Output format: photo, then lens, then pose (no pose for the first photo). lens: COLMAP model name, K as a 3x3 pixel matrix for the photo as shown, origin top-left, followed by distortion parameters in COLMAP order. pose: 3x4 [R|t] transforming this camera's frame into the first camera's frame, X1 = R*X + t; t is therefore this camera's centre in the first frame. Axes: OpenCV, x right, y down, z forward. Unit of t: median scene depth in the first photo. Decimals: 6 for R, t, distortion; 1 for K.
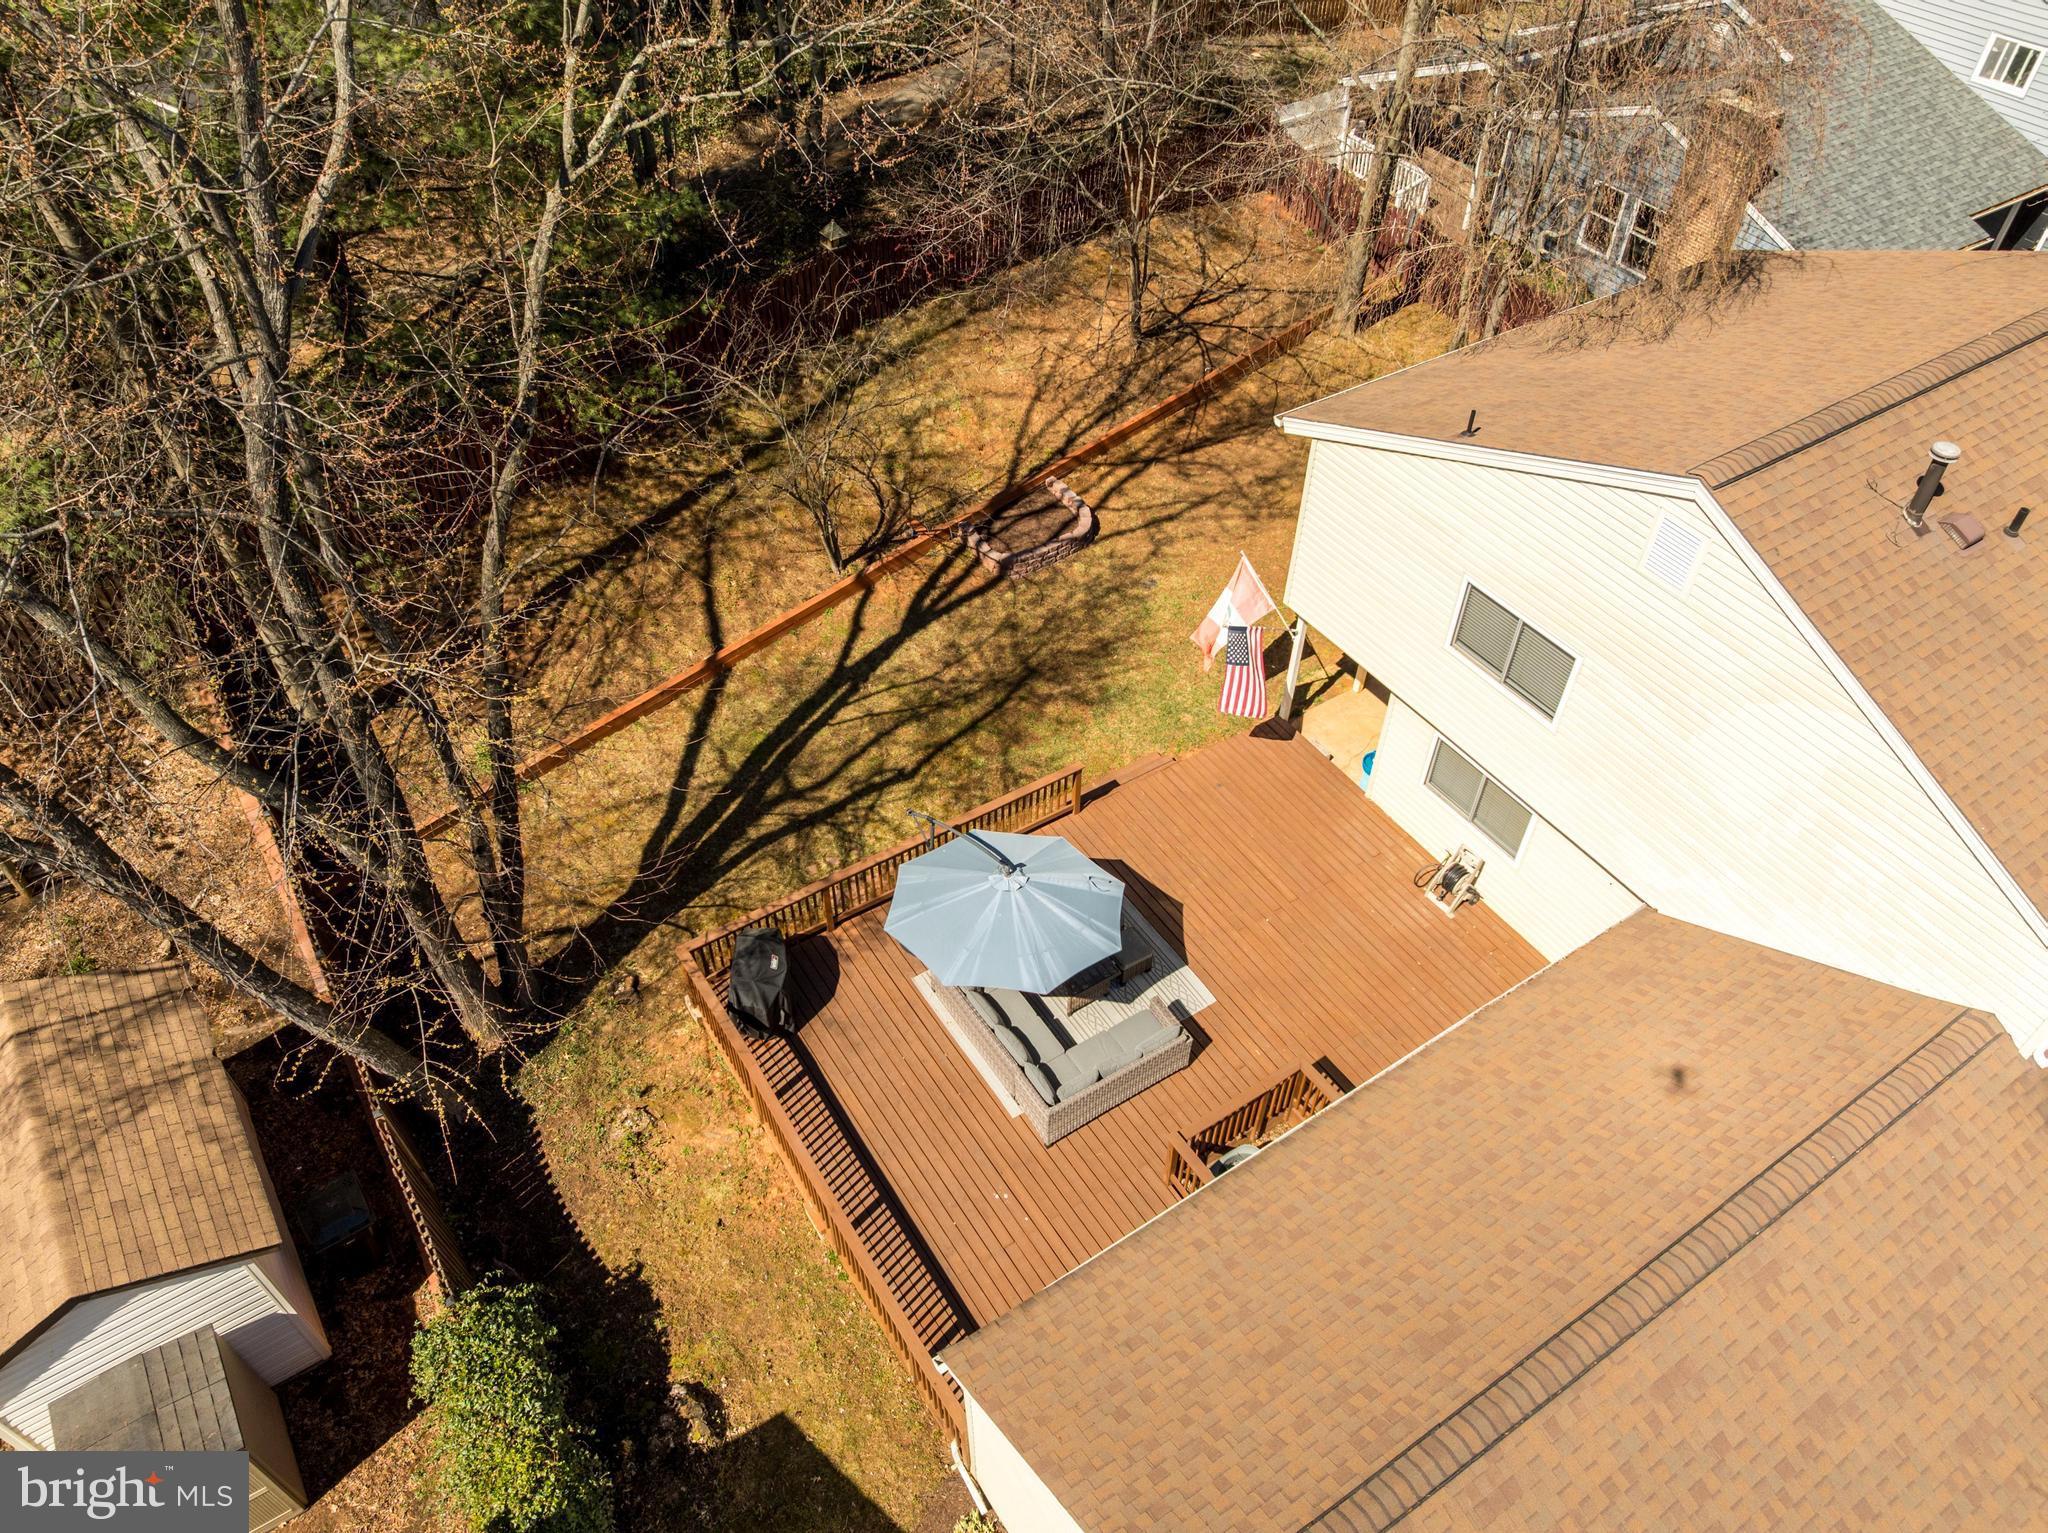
lens RADIAL K [[1441.1, 0, 1016.8], [0, 1441.1, 772.7], [0, 0, 1]] dist [-0.039749, 0.009581]
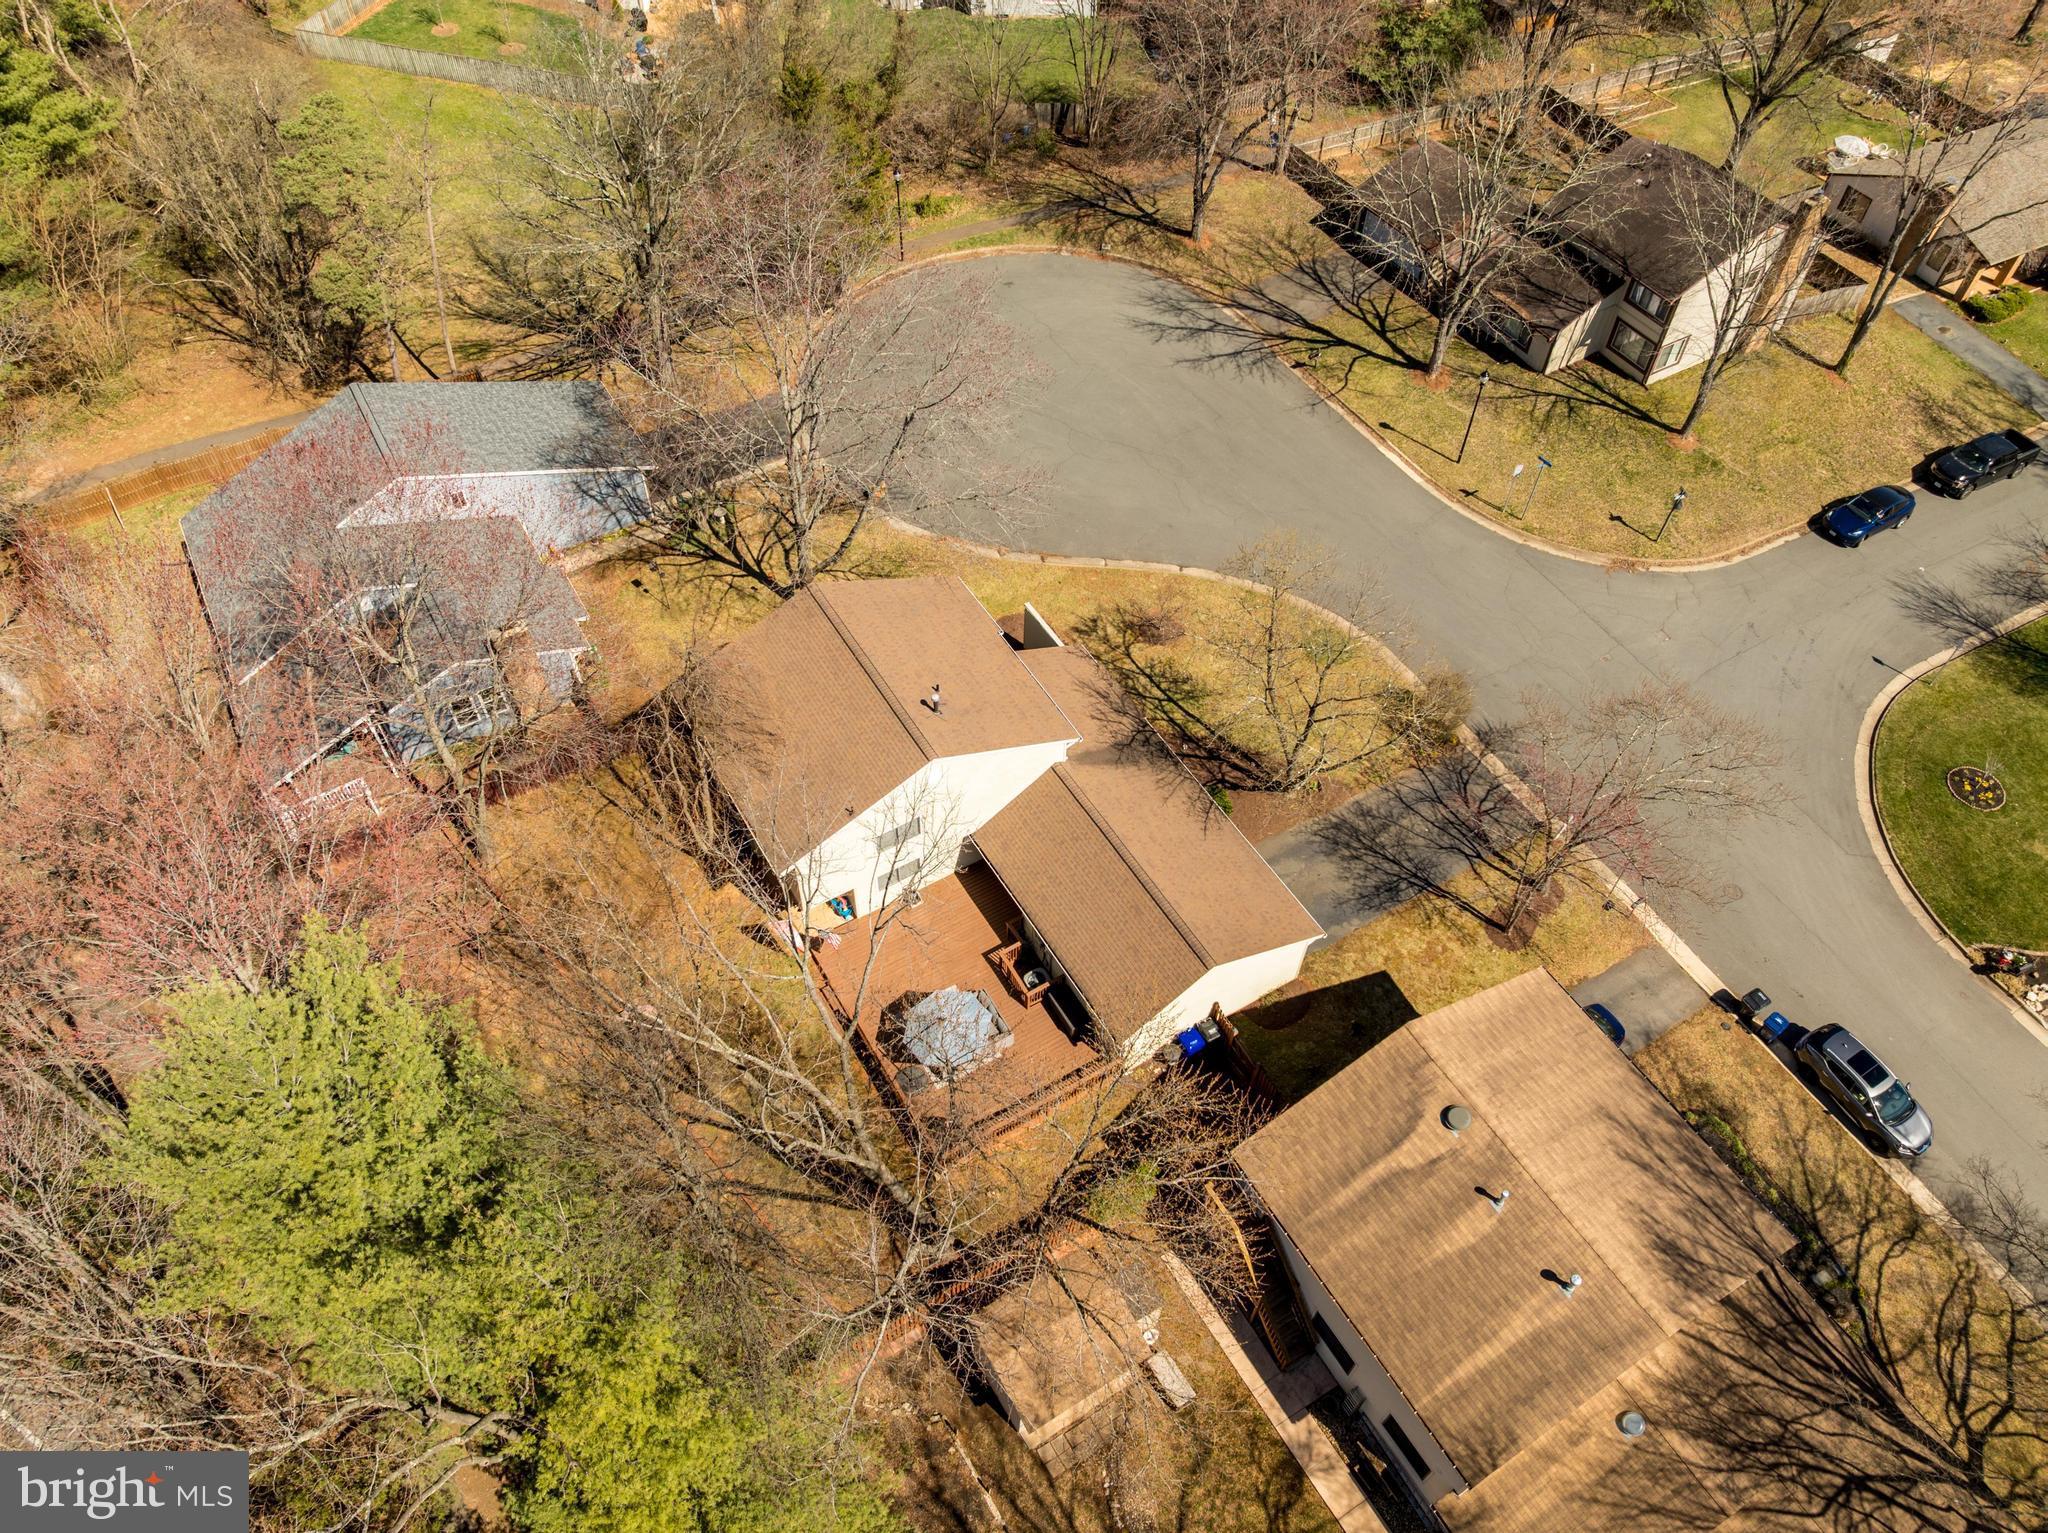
lens RADIAL K [[1441.1, 0, 1016.4], [0, 1441.1, 766.3], [0, 0, 1]] dist [-0.039749, 0.009581]
pose [[0.031703, -0.769875, 0.637407, -1.051992], [0.707759, 0.467589, 0.529563, -1.156055], [-0.705742, 0.434342, 0.559710, -0.648227]]
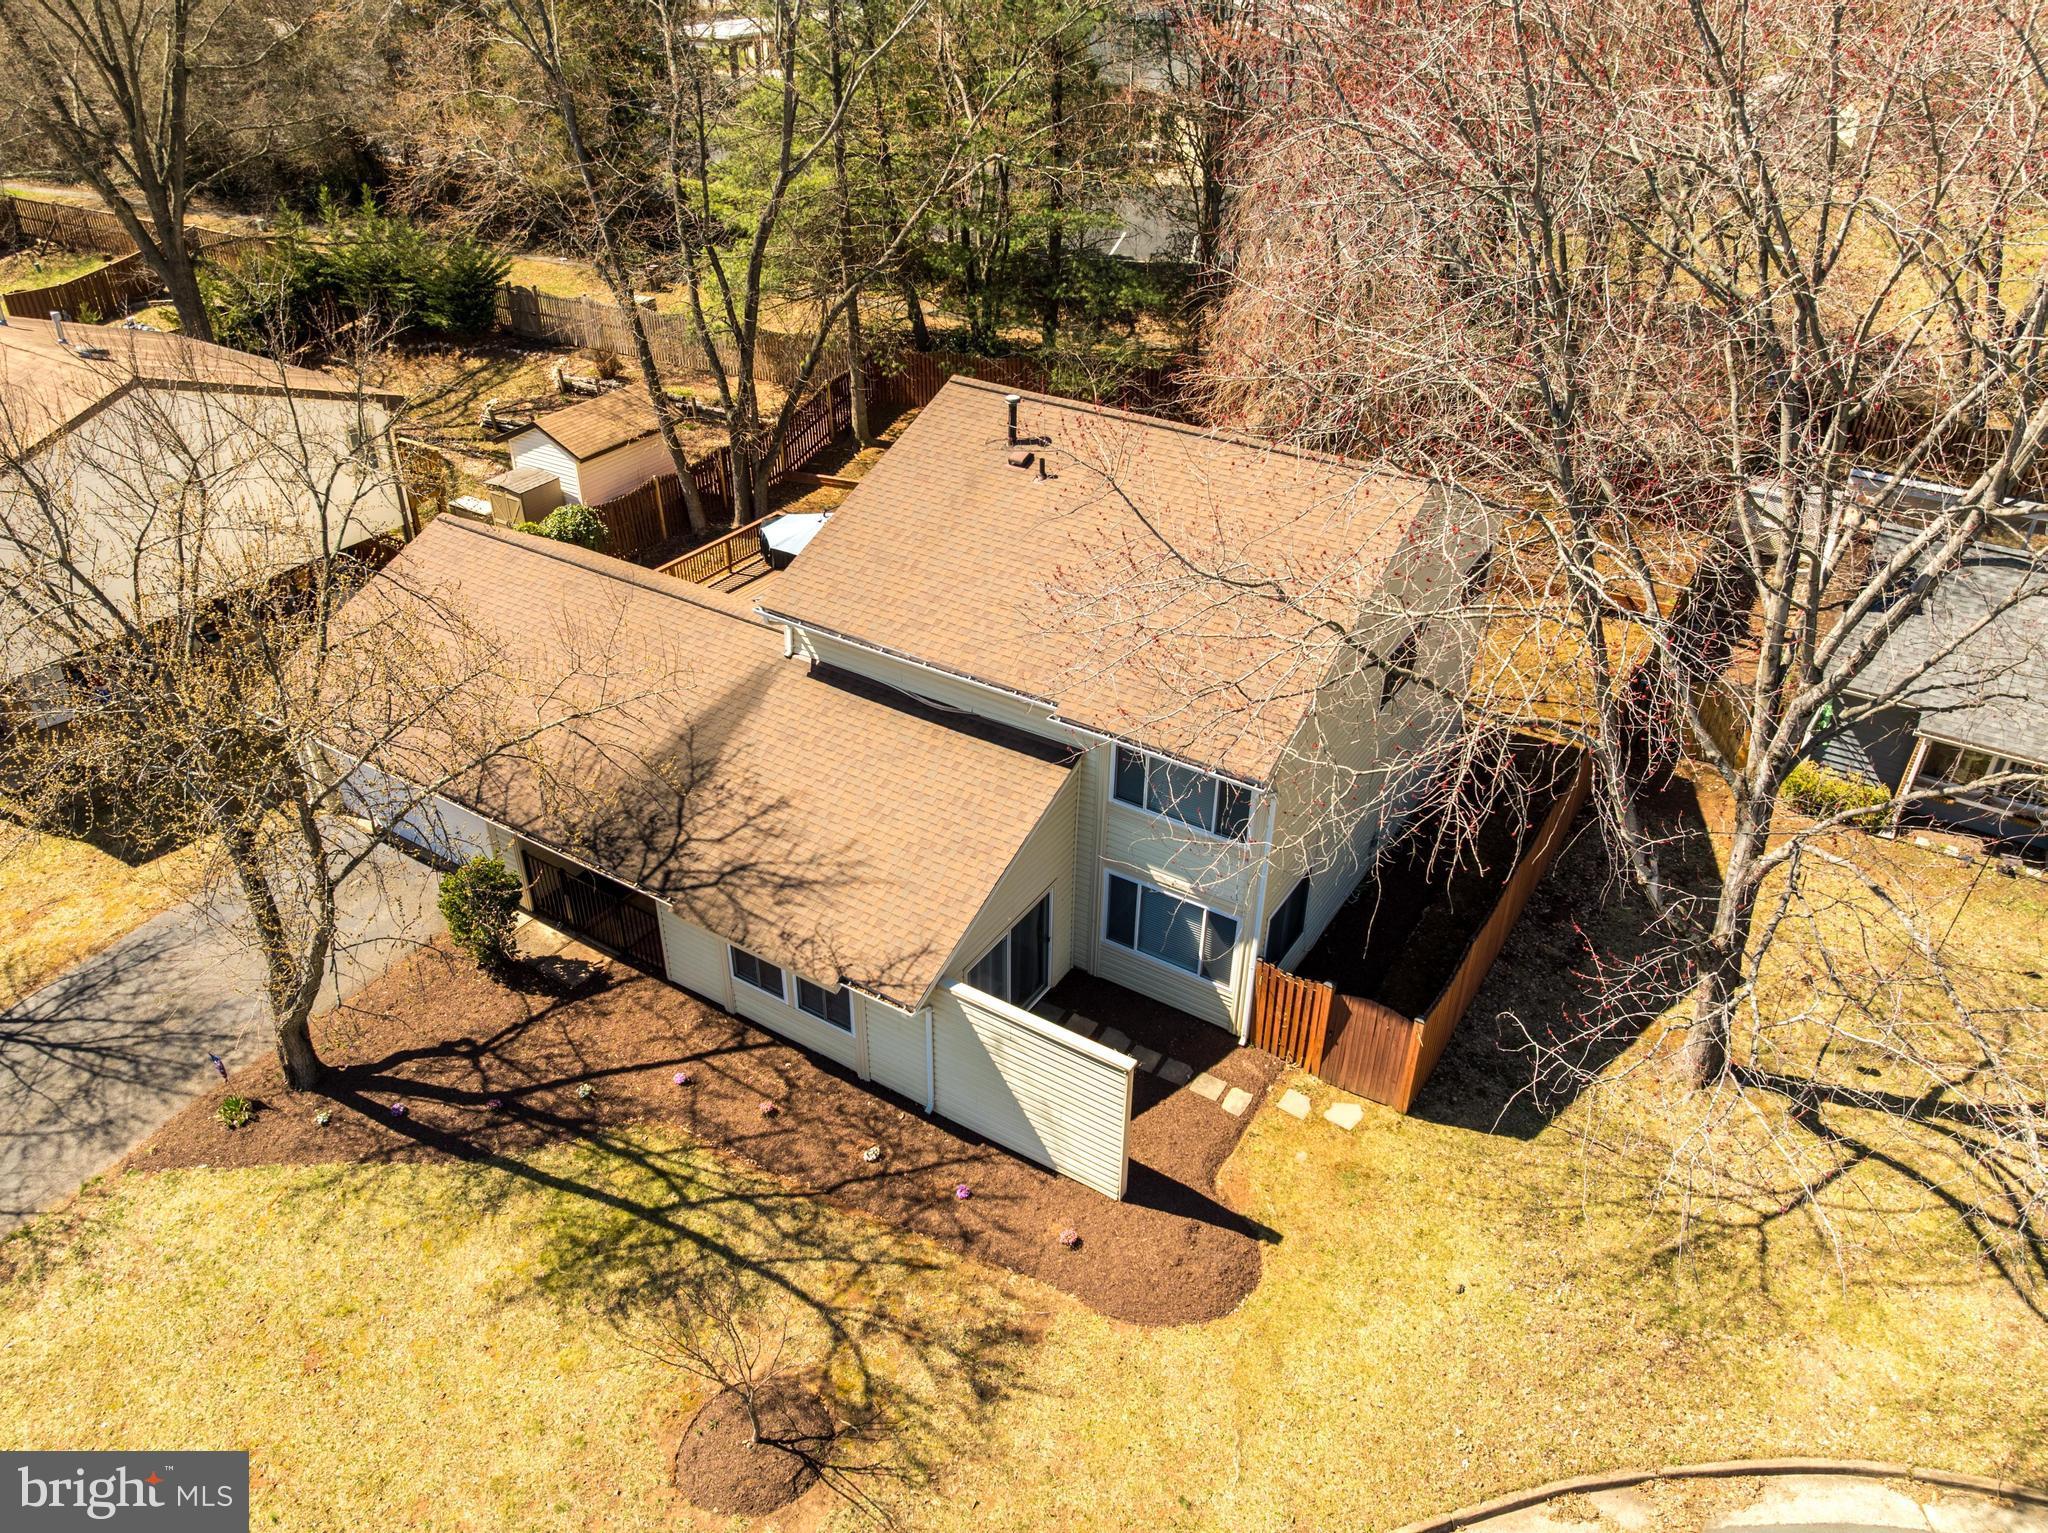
lens RADIAL K [[1441.1, 0, 1022.5], [0, 1441.1, 756.3], [0, 0, 1]] dist [-0.039749, 0.009581]
pose [[0.421153, 0.496251, -0.759187, 1.385740], [-0.664636, 0.738423, 0.113976, -0.074874], [0.617162, 0.456582, 0.640816, 0.017712]]
